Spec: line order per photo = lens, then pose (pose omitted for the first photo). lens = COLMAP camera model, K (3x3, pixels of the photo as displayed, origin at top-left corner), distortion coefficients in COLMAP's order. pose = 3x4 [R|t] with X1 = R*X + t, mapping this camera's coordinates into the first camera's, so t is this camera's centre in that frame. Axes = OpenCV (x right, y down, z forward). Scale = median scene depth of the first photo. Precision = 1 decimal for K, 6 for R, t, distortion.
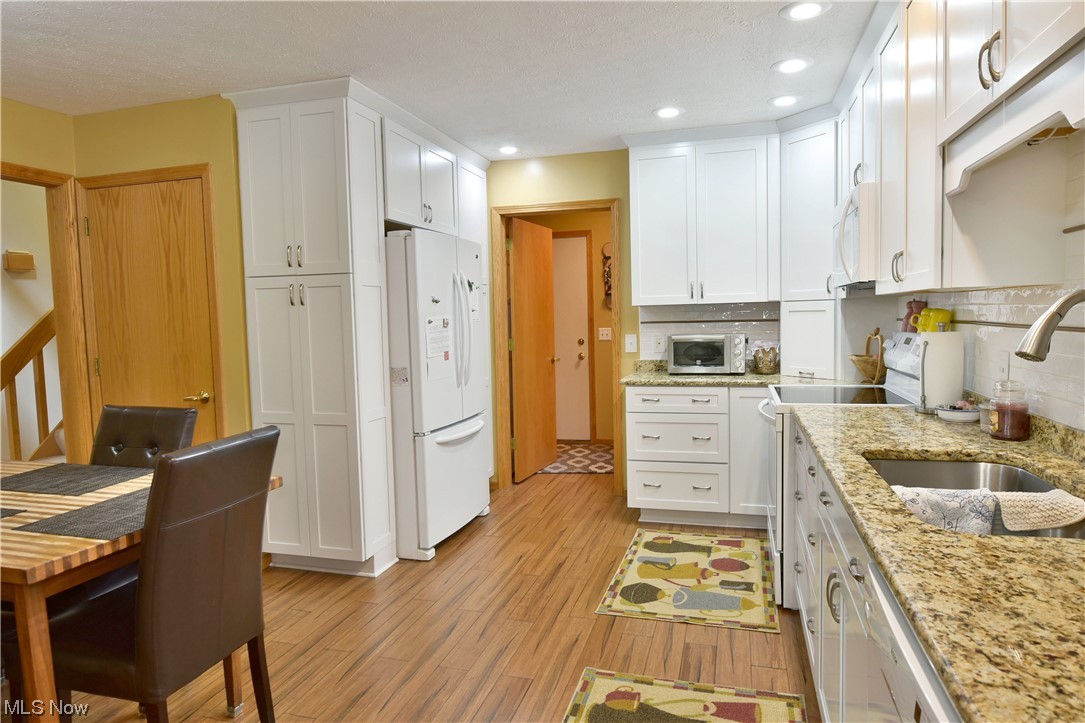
lens RADIAL K [[663.6, 0, 541.6], [0, 663.6, 360.3], [0, 0, 1]] dist [-0.004979, -0.002230]
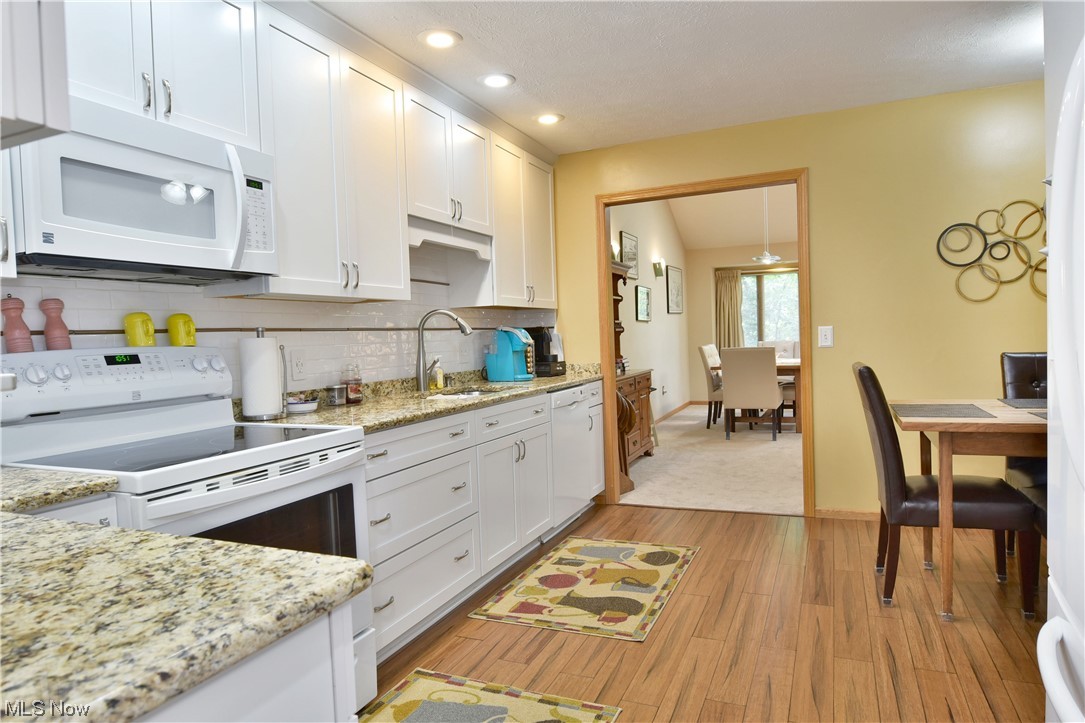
lens RADIAL K [[663.6, 0, 542.6], [0, 663.6, 364.6], [0, 0, 1]] dist [-0.004979, -0.002230]
pose [[-0.992142, 0.049199, 0.115034, 0.185781], [0.061998, 0.991943, 0.110477, -0.098066], [-0.108672, 0.116741, -0.987199, 1.921869]]
